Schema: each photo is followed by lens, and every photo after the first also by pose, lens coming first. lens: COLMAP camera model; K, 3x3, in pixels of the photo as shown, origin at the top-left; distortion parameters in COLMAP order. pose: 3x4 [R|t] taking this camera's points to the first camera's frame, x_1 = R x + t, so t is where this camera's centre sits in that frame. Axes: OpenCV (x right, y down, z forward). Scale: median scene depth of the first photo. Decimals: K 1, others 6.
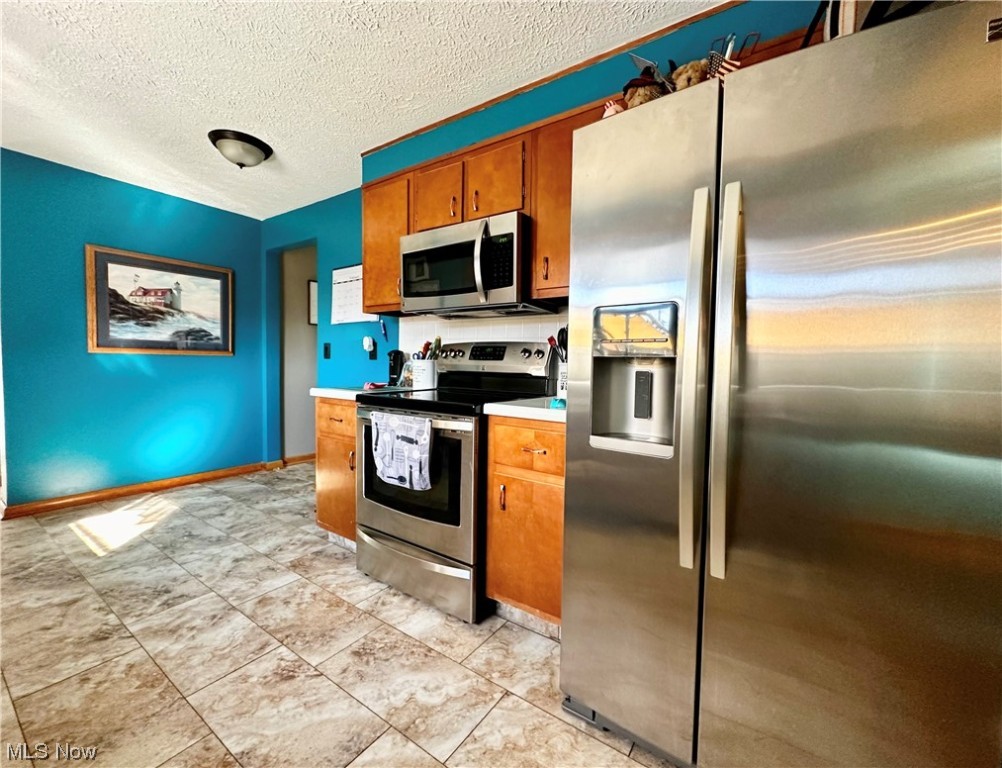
lens RADIAL K [[413.6, 0, 512.6], [0, 413.6, 383.4], [0, 0, 1]] dist [-0.002720, 0.000265]
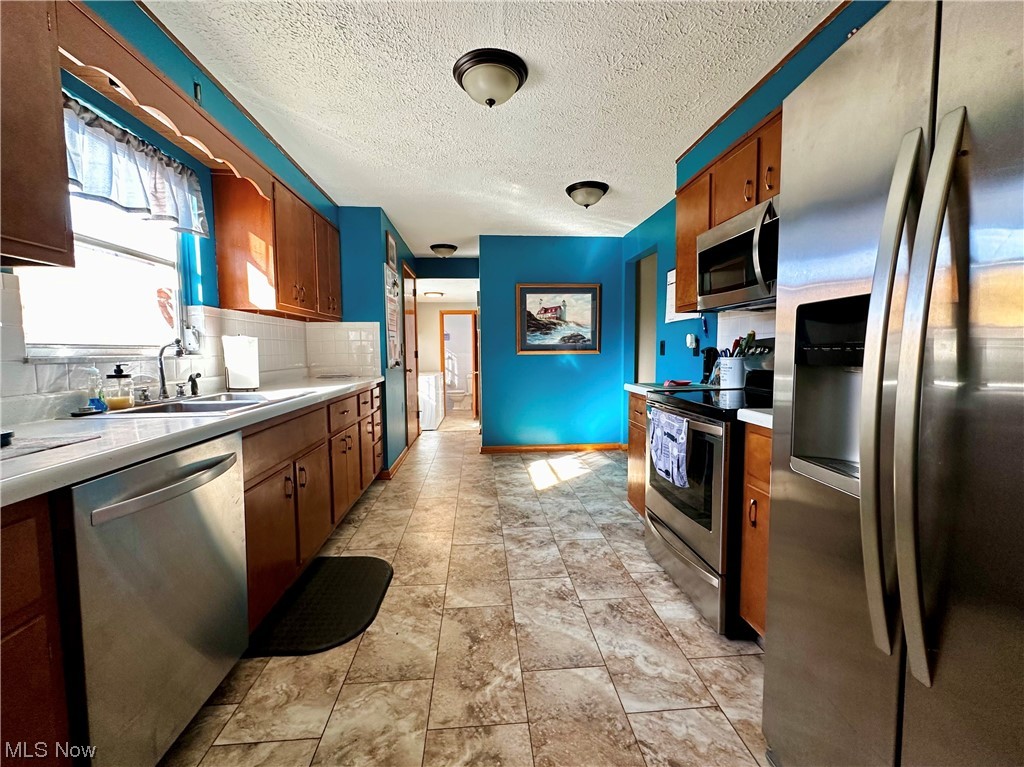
lens RADIAL K [[427.1, 0, 512.0], [0, 427.1, 383.5], [0, 0, 1]] dist [0.000350, 0.000040]
pose [[0.620915, 0.034726, -0.783108, 0.334717], [-0.015794, 0.999370, 0.031793, -0.028201], [0.783719, -0.007372, 0.621072, 0.000855]]
